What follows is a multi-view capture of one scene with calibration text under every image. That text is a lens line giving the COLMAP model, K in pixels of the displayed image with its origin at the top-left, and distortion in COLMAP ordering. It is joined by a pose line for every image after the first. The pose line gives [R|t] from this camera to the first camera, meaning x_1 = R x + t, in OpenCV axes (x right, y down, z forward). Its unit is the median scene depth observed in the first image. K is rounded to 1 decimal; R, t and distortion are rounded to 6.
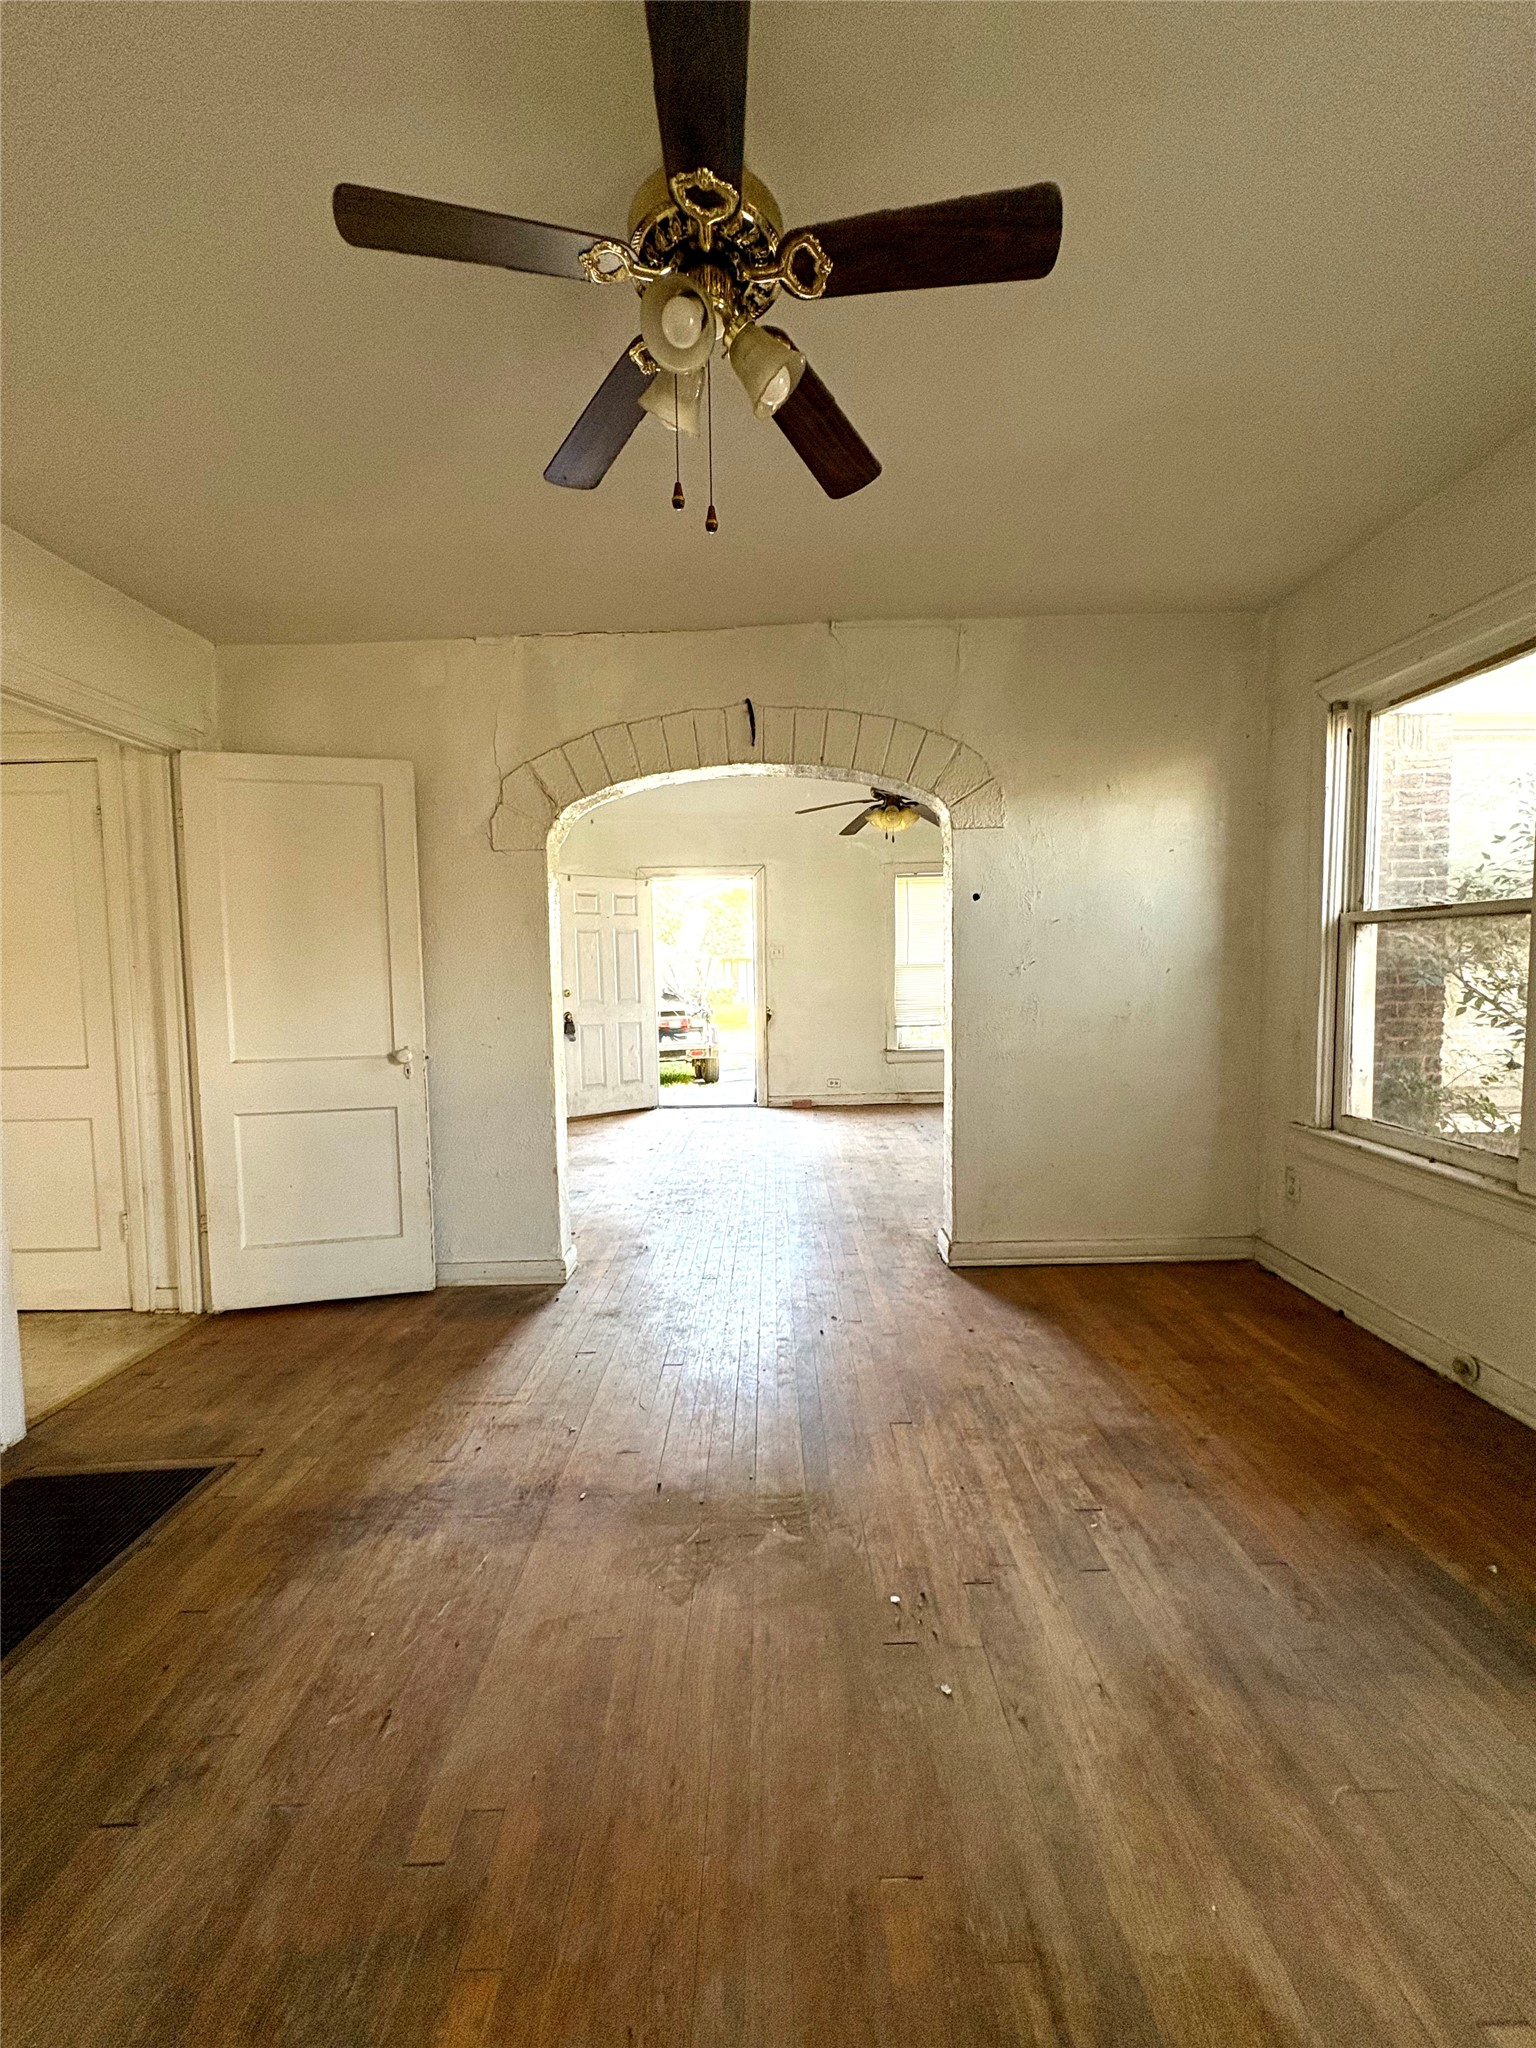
lens RADIAL K [[813.8, 0, 768.0], [0, 813.8, 1024.0], [0, 0, 1]] dist [-0.001274, 0.000511]
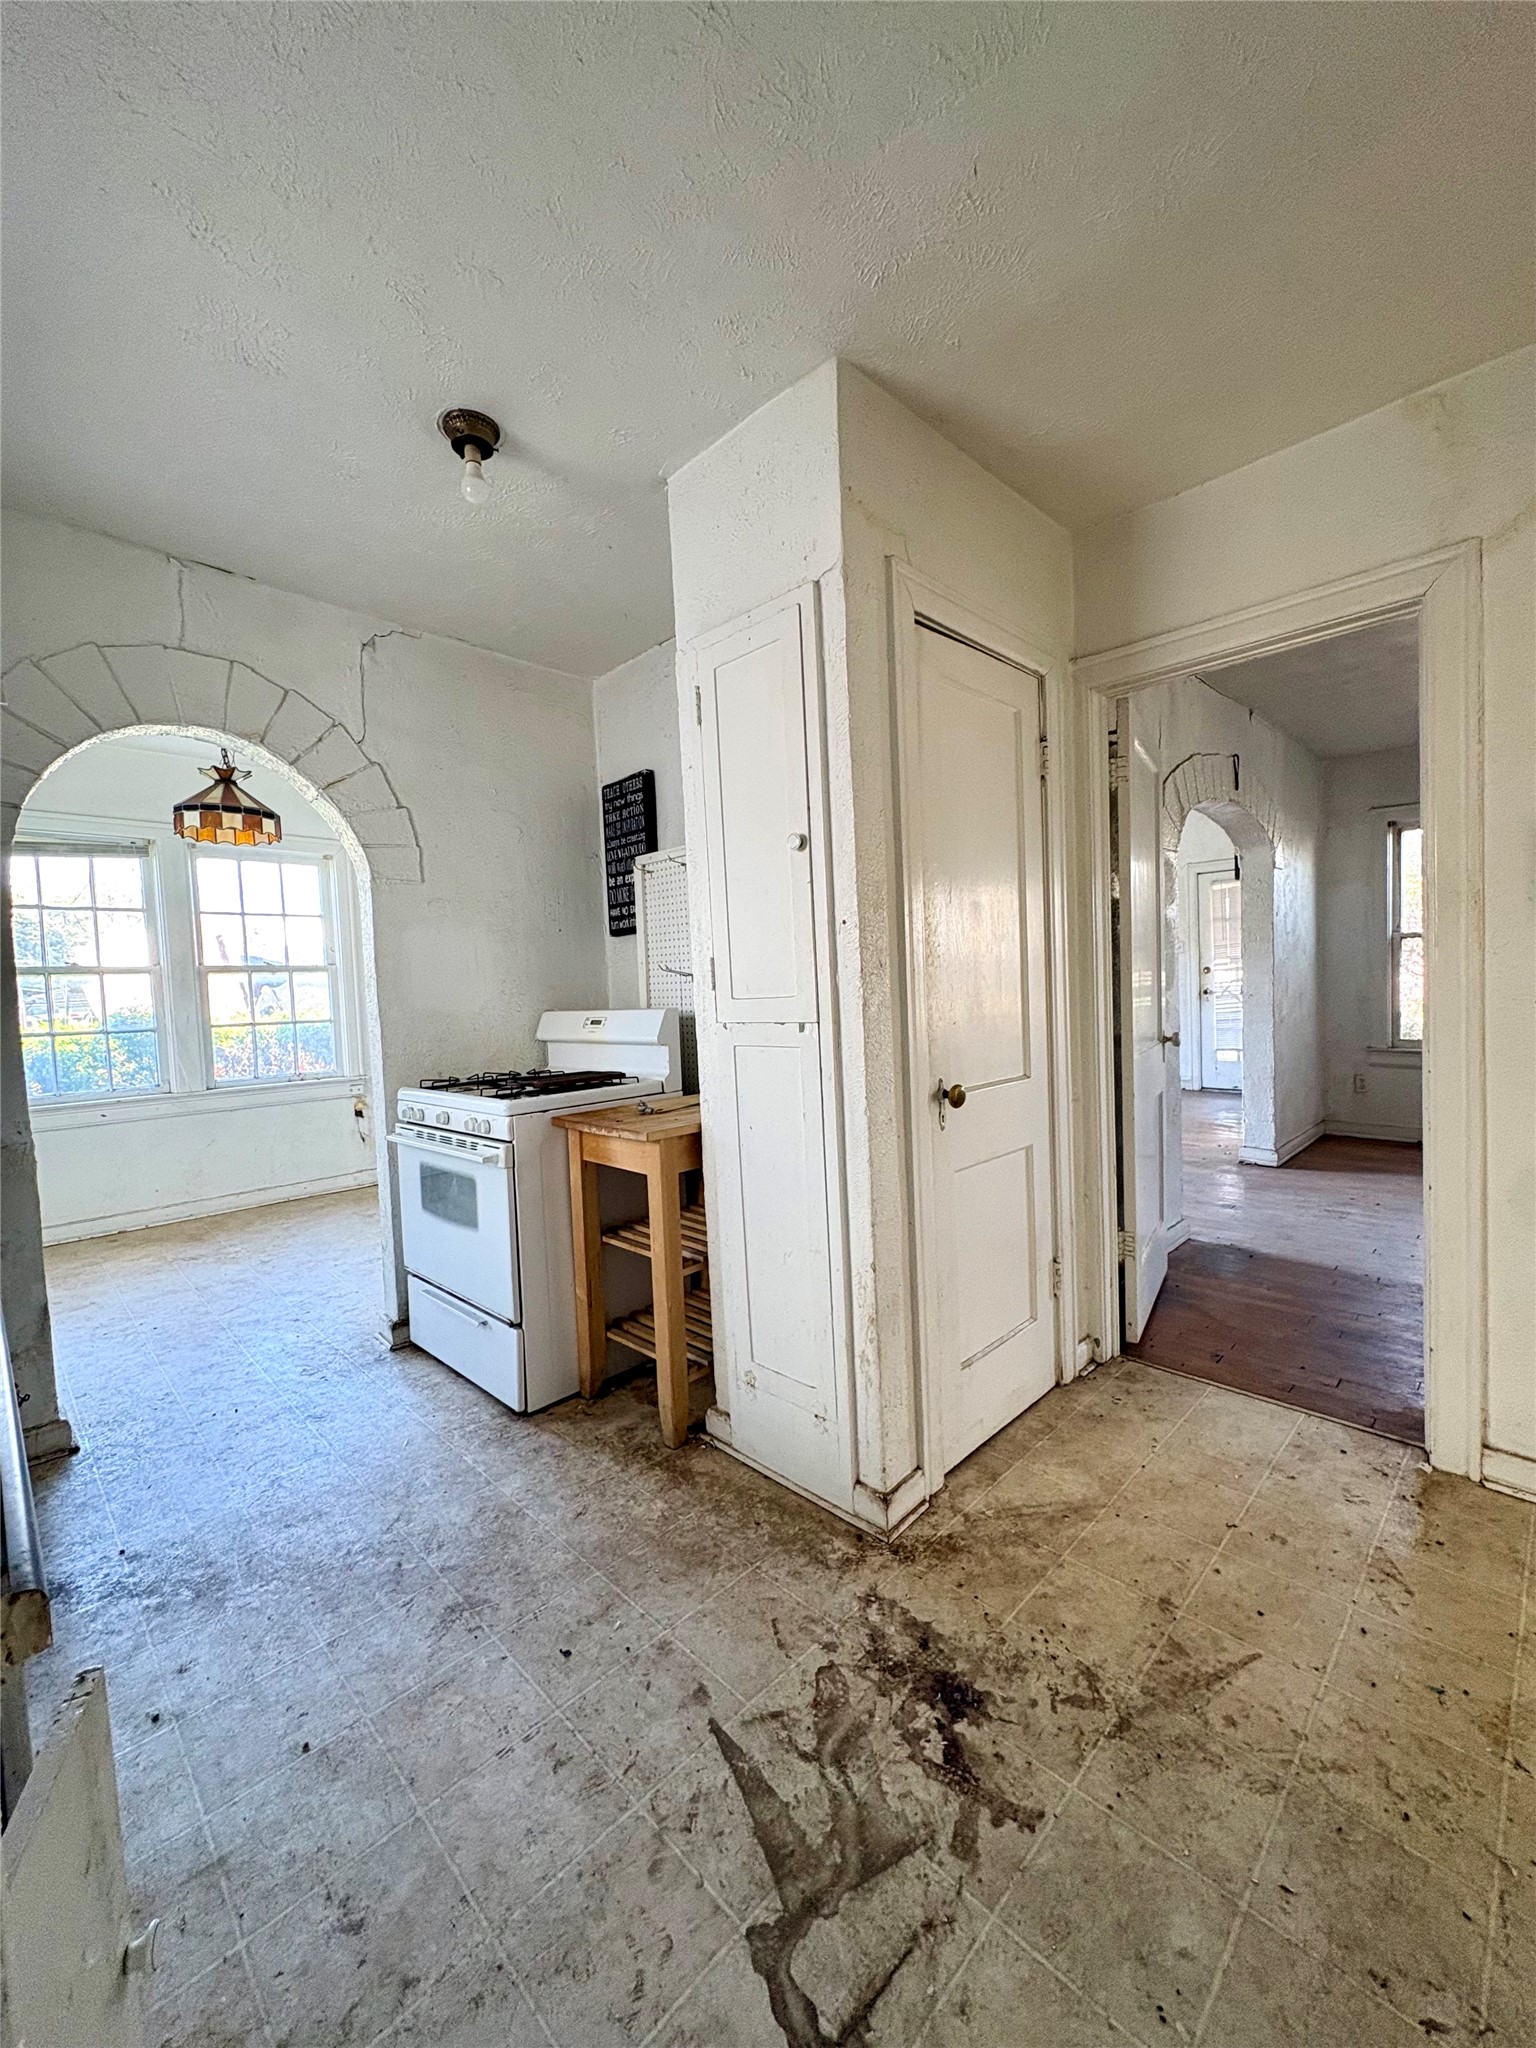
lens RADIAL K [[813.8, 0, 768.0], [0, 813.8, 1024.0], [0, 0, 1]] dist [-0.001274, 0.000511]
pose [[0.710586, -0.042817, 0.702306, -1.558647], [0.074208, 0.997140, -0.014291, -0.004369], [-0.699686, 0.062271, 0.711731, 0.635616]]
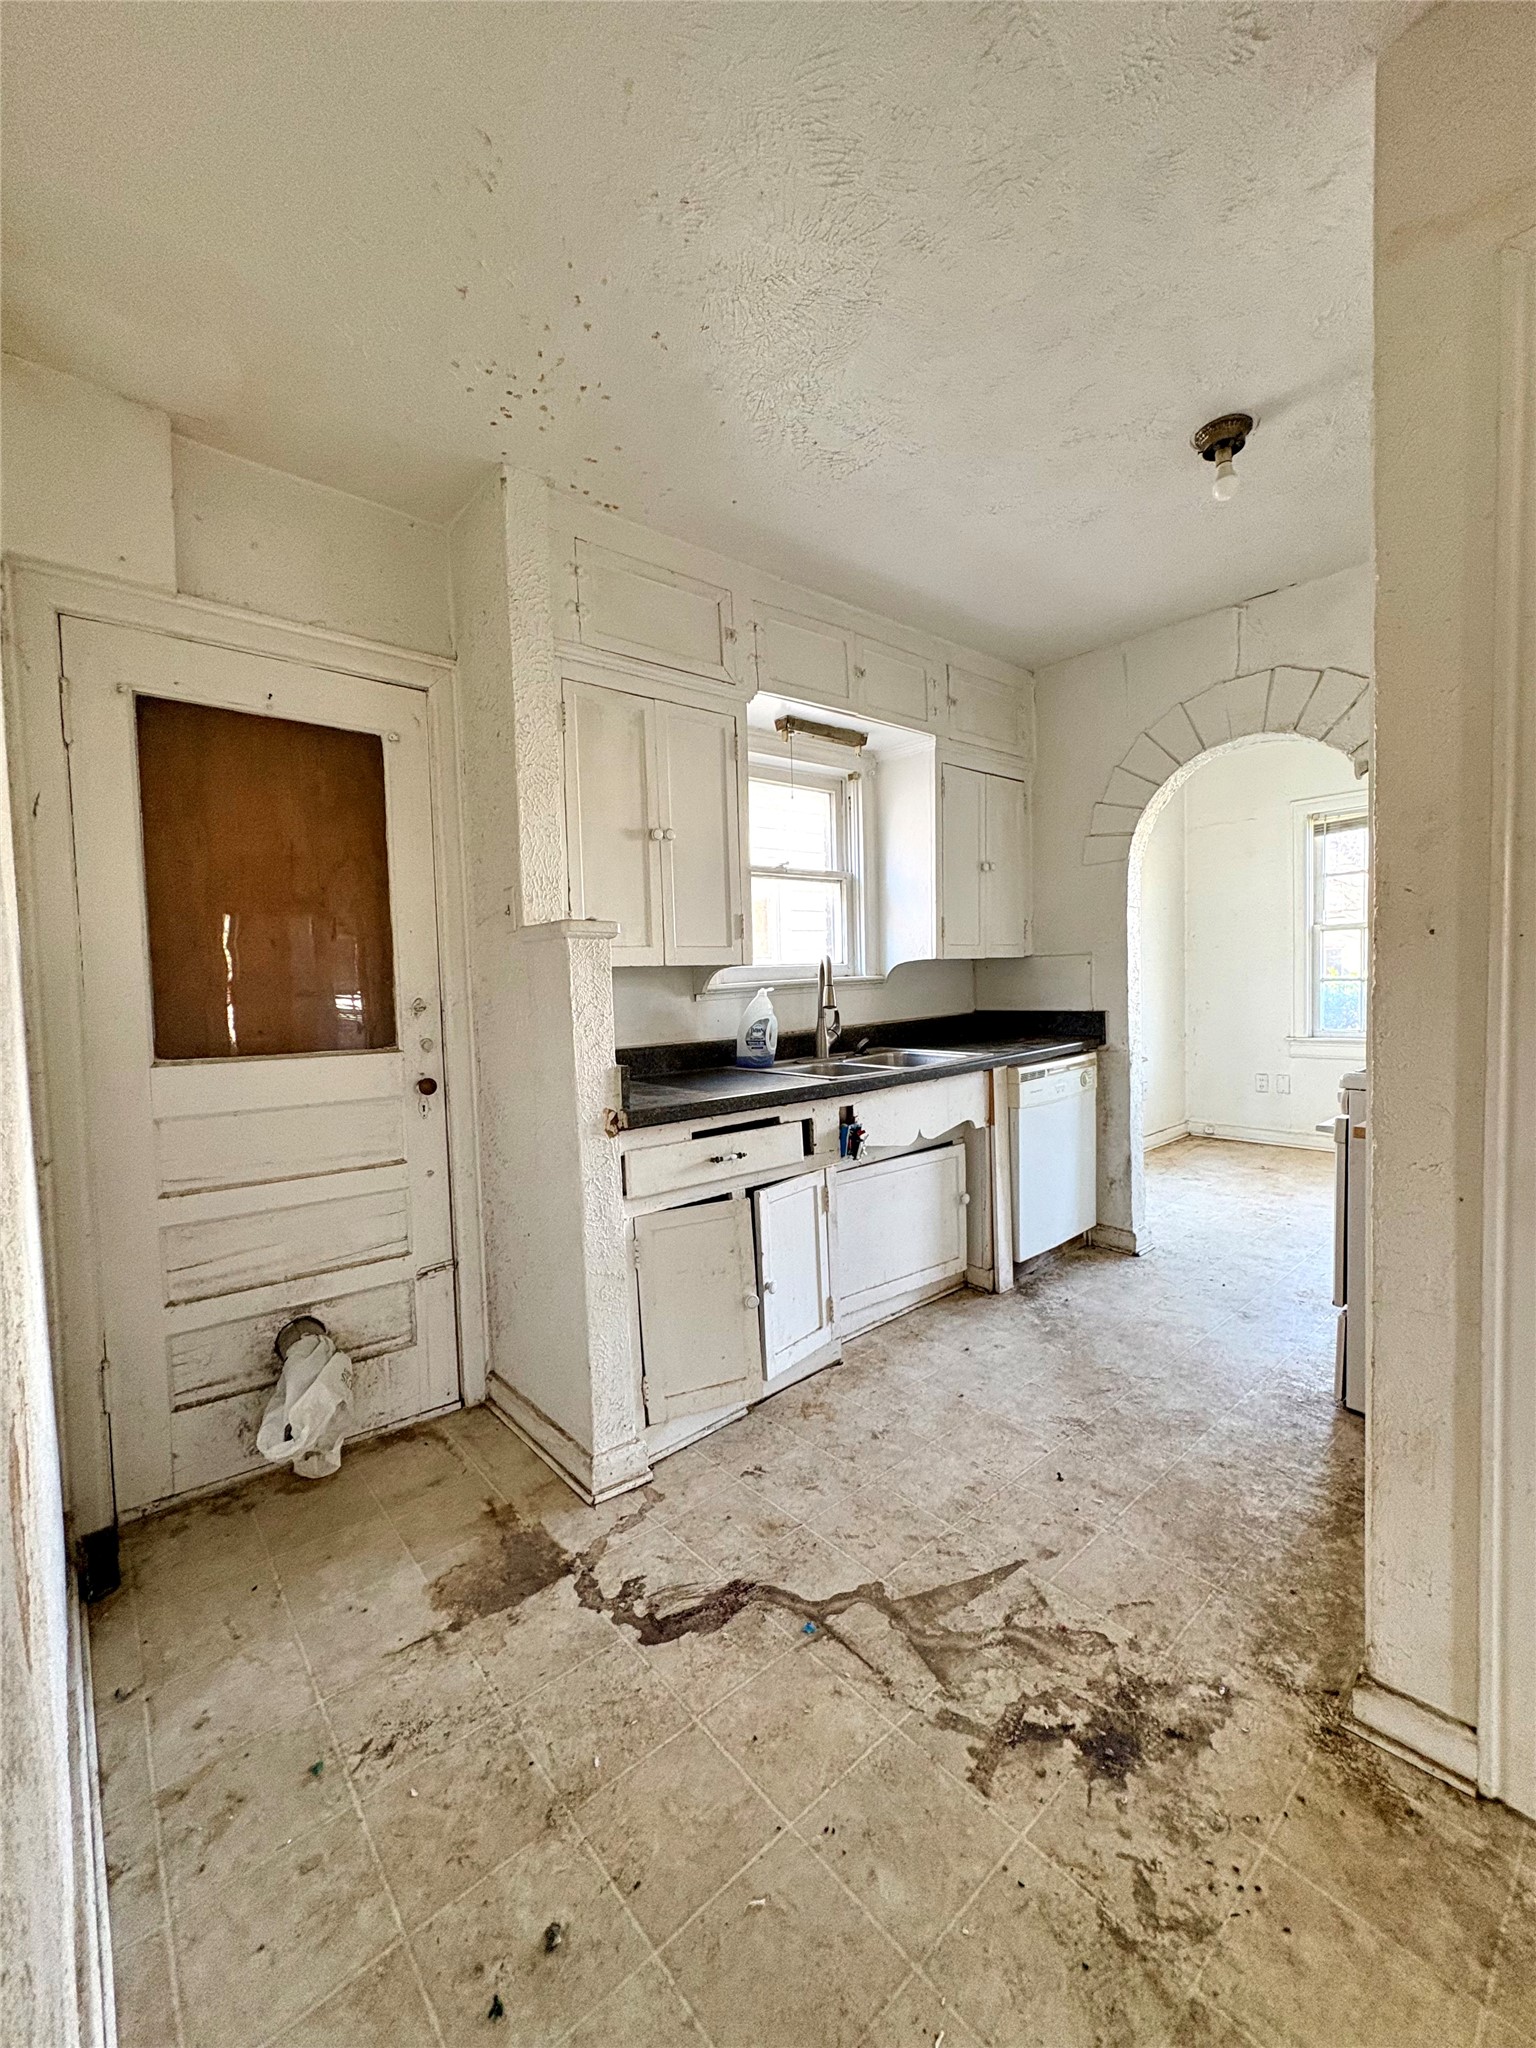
lens RADIAL K [[813.8, 0, 768.0], [0, 813.8, 1024.0], [0, 0, 1]] dist [-0.001274, 0.000511]
pose [[0.649767, 0.039543, -0.759104, -0.978759], [-0.034811, 0.999146, 0.022250, -0.002506], [0.759336, 0.011967, 0.650589, 0.498948]]
